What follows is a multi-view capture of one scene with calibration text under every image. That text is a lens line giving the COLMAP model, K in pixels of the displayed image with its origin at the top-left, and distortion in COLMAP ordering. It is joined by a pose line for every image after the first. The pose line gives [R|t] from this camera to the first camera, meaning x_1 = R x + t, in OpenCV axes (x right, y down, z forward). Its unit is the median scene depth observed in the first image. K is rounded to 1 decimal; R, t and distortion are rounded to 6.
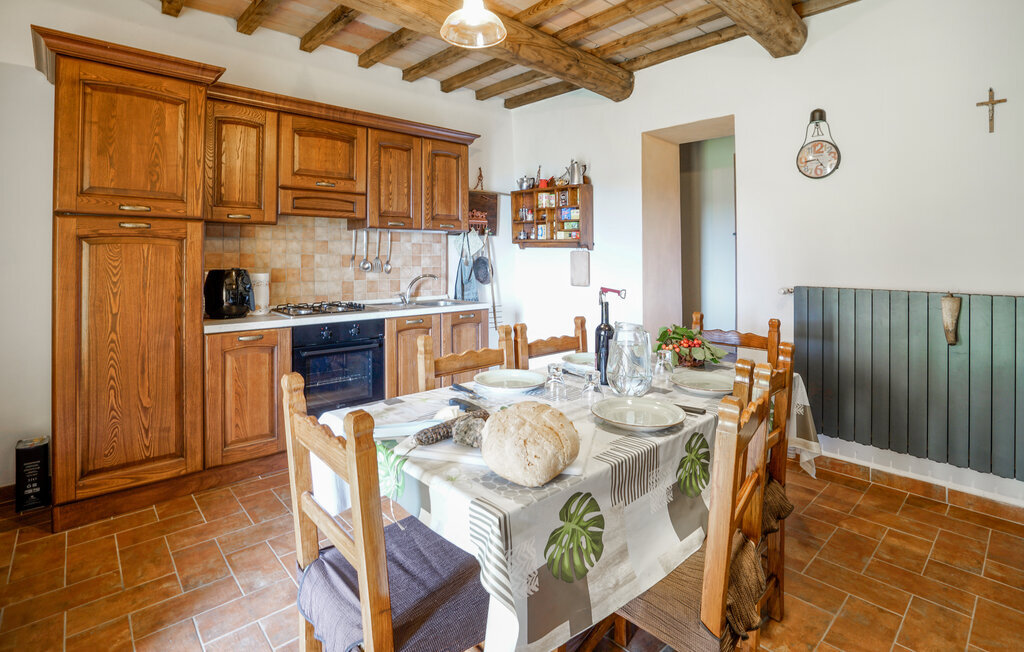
lens RADIAL K [[478.6, 0, 513.4], [0, 478.6, 328.2], [0, 0, 1]] dist [-0.031019, 0.007330]
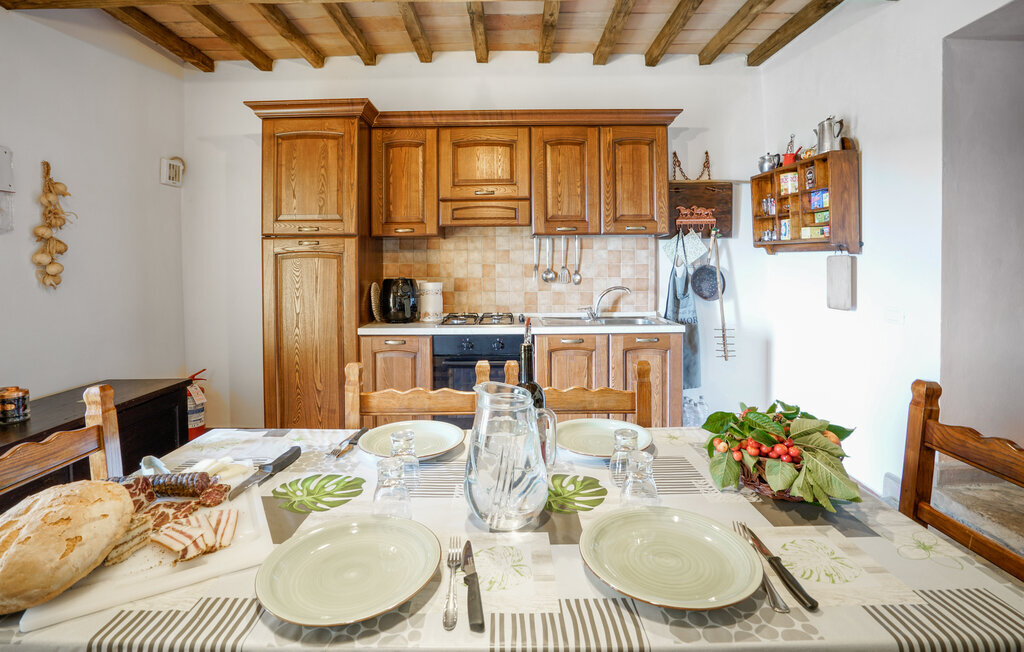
lens RADIAL K [[478.6, 0, 511.4], [0, 478.6, 326.2], [0, 0, 1]] dist [-0.031019, 0.007330]
pose [[0.744812, 0.076378, -0.662888, 0.261196], [-0.089903, 0.995856, 0.013729, -0.039251], [0.661190, 0.049370, 0.748592, 0.256884]]
